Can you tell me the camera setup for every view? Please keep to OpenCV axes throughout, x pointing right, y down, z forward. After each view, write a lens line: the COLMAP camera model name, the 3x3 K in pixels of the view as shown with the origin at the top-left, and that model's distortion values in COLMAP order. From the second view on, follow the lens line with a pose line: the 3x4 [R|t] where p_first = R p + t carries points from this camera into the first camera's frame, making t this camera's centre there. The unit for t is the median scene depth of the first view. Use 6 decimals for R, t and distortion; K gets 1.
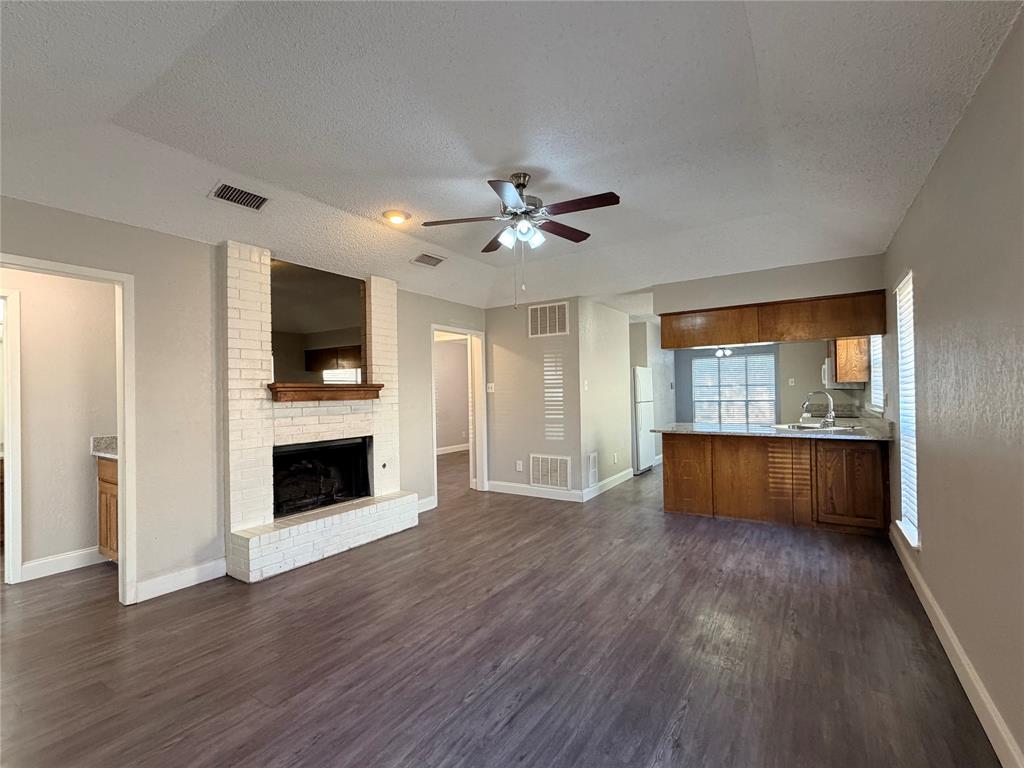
lens RADIAL K [[468.3, 0, 512.7], [0, 468.3, 386.0], [0, 0, 1]] dist [0.000814, -0.000554]
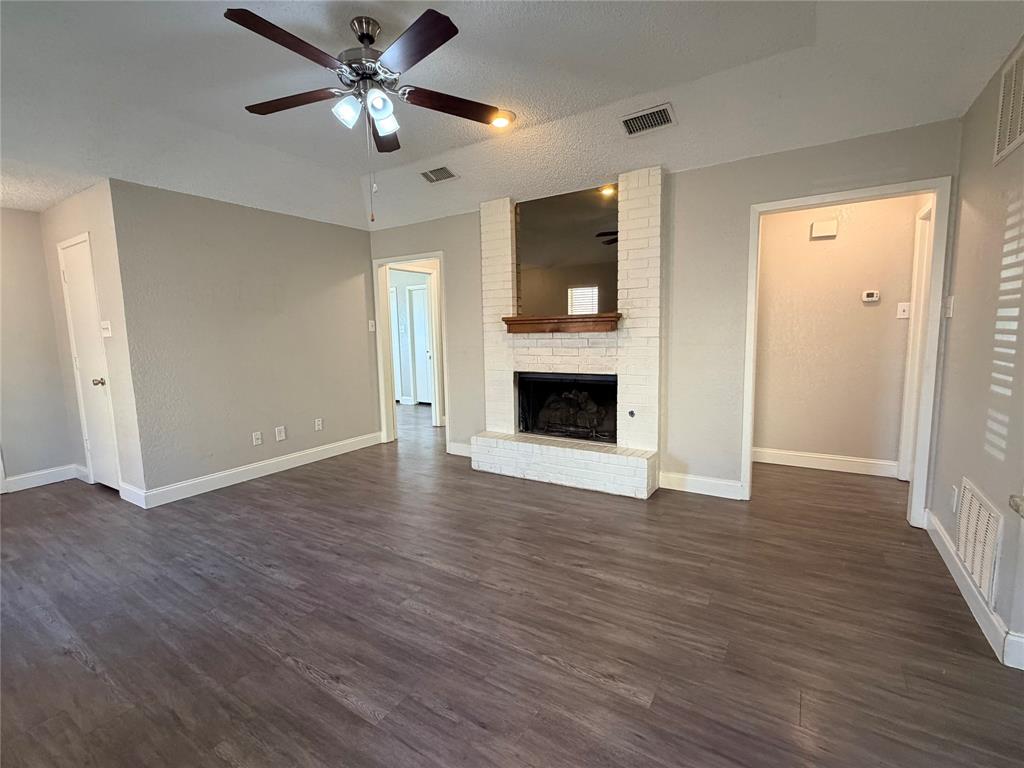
lens RADIAL K [[468.3, 0, 510.1], [0, 468.3, 384.7], [0, 0, 1]] dist [0.000814, -0.000554]
pose [[0.000891, 0.133617, -0.991033, 0.655211], [0.035518, 0.990404, 0.133564, 0.004863], [0.999369, -0.035319, -0.003864, 0.990539]]
